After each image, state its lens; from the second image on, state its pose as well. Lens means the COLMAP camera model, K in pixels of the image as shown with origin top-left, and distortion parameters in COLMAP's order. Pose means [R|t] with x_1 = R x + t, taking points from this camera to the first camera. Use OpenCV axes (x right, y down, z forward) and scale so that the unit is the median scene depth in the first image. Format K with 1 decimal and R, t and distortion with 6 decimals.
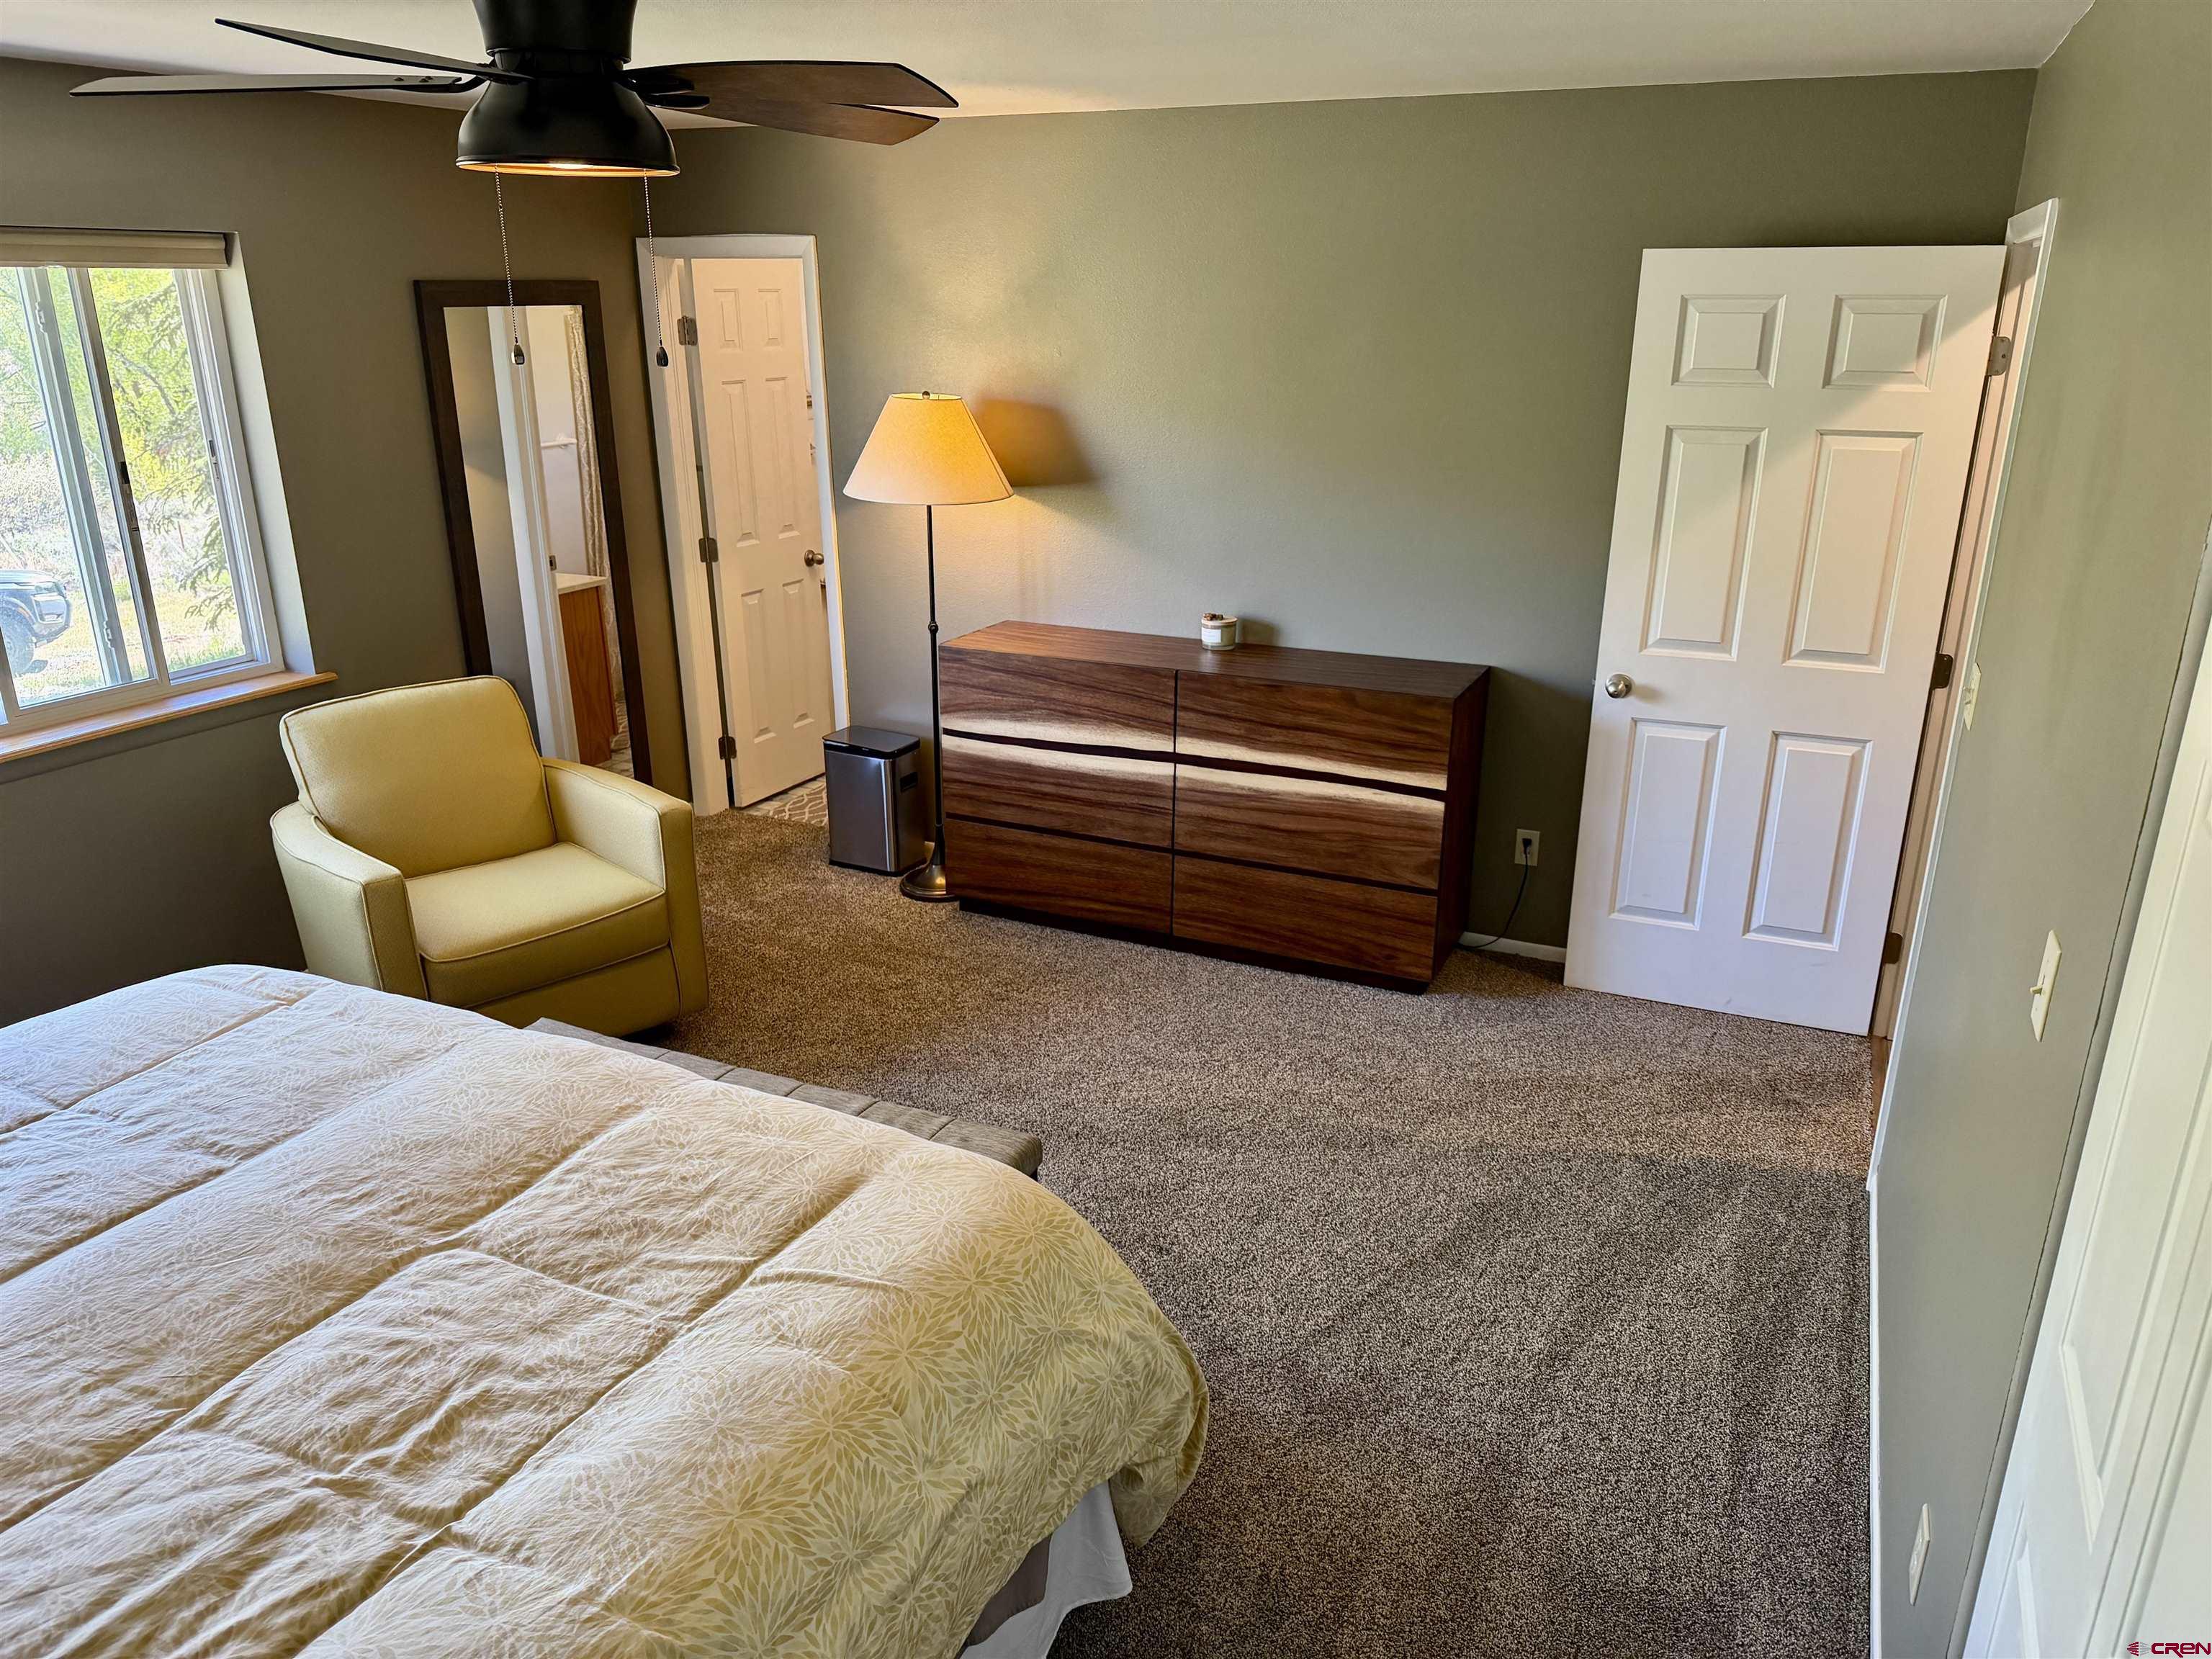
lens RADIAL K [[1551.2, 0, 1106.0], [0, 1551.2, 829.5], [0, 0, 1]] dist [0.037781, -0.065067]
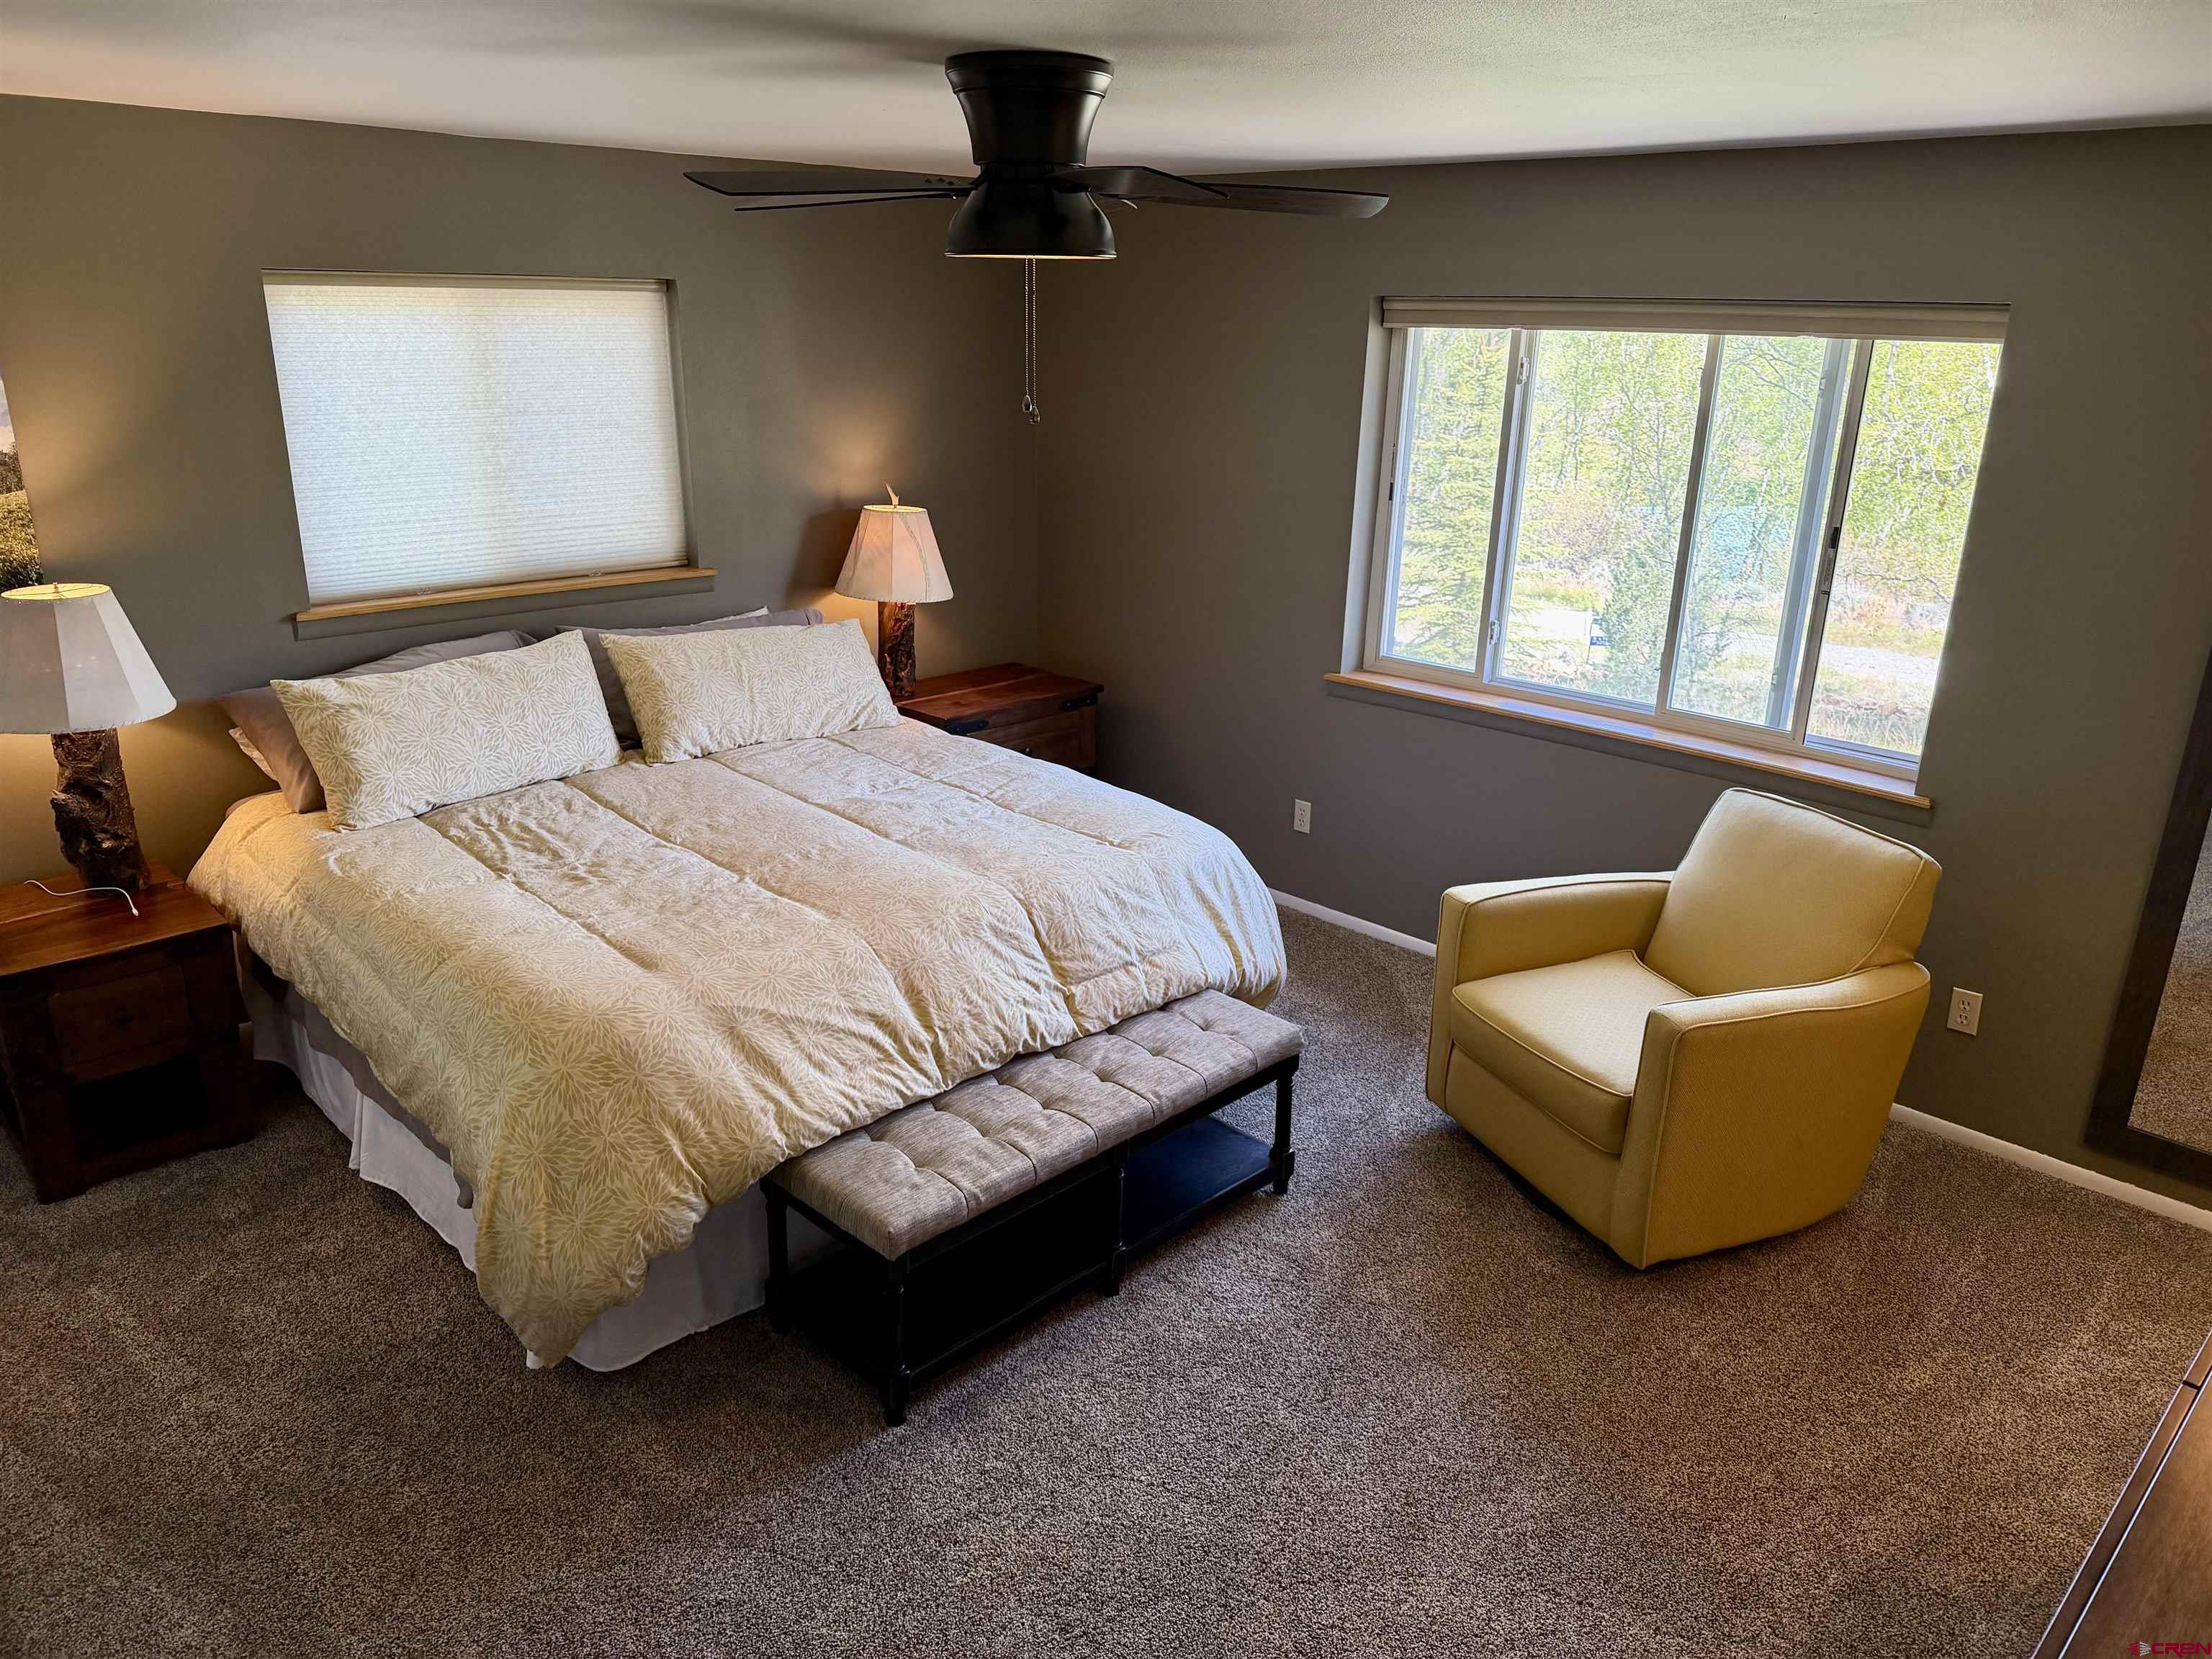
lens RADIAL K [[1551.2, 0, 1106.0], [0, 1551.2, 829.5], [0, 0, 1]] dist [0.037781, -0.065067]
pose [[-0.344493, 0.284133, -0.894758, 1.084722], [-0.336892, 0.852199, 0.400326, -0.683047], [0.876258, 0.439347, -0.197855, 1.886430]]
